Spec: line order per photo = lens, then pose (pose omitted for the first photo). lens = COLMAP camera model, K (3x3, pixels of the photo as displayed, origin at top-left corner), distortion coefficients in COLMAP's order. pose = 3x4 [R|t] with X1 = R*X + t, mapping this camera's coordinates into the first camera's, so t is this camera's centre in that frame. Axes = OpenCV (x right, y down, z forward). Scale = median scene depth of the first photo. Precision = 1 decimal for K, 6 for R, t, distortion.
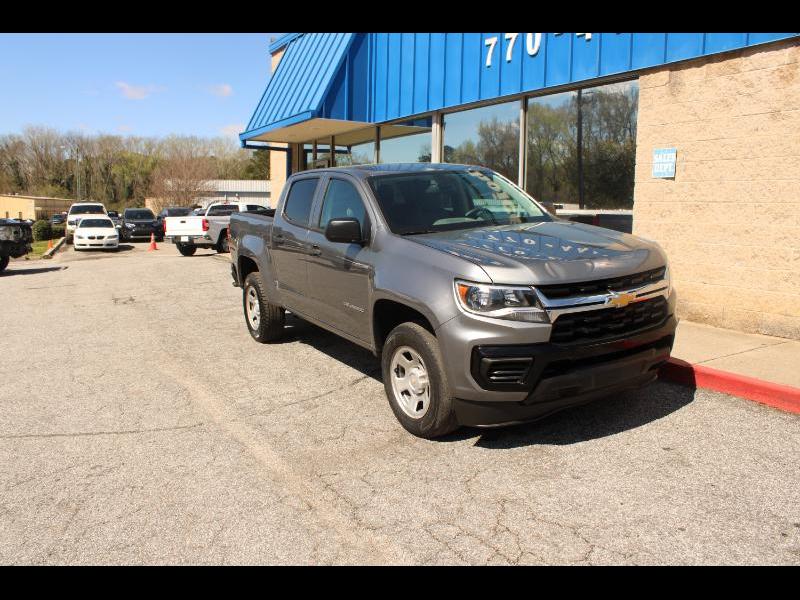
lens RADIAL K [[676.3, 0, 399.3], [0, 676.3, 302.2], [0, 0, 1]] dist [-0.153589, 0.137985]
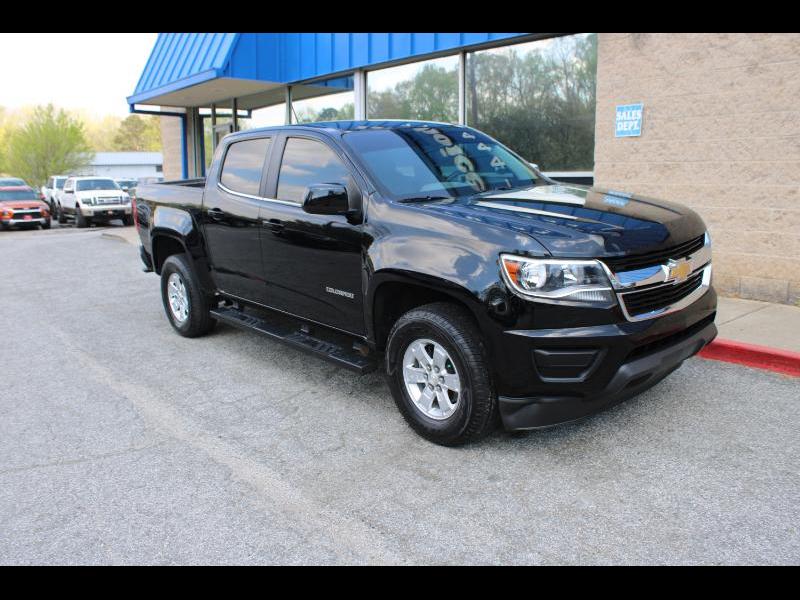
lens RADIAL K [[691.4, 0, 399.0], [0, 691.4, 305.3], [0, 0, 1]] dist [-0.155101, 0.148389]
pose [[0.984930, -0.049339, 0.165768, -0.093012], [0.041615, 0.997894, 0.049748, -0.009586], [-0.167874, -0.042100, 0.984909, 0.093080]]
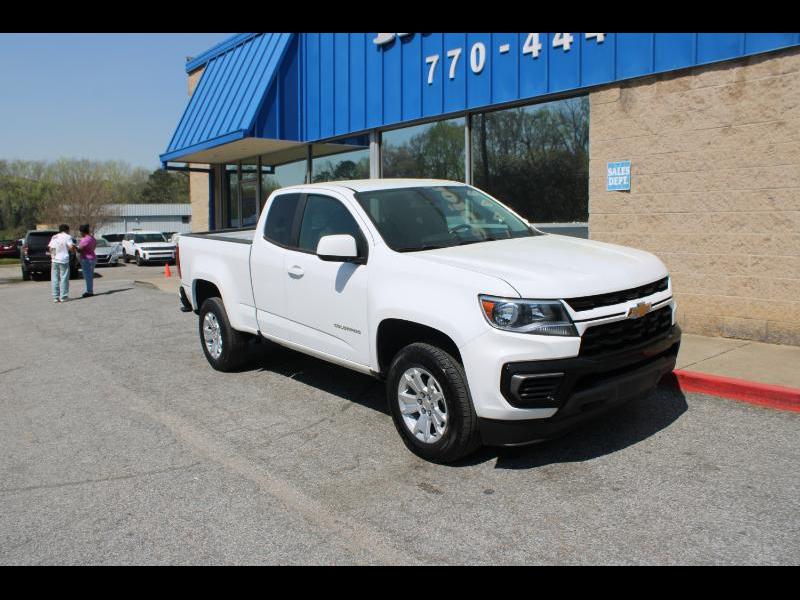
lens RADIAL K [[674.3, 0, 393.1], [0, 674.3, 302.3], [0, 0, 1]] dist [-0.157042, 0.140010]
pose [[0.989688, -0.040064, 0.137524, -0.097025], [0.043786, 0.998749, -0.024146, -0.004195], [-0.136384, 0.029919, 0.990204, 0.028758]]
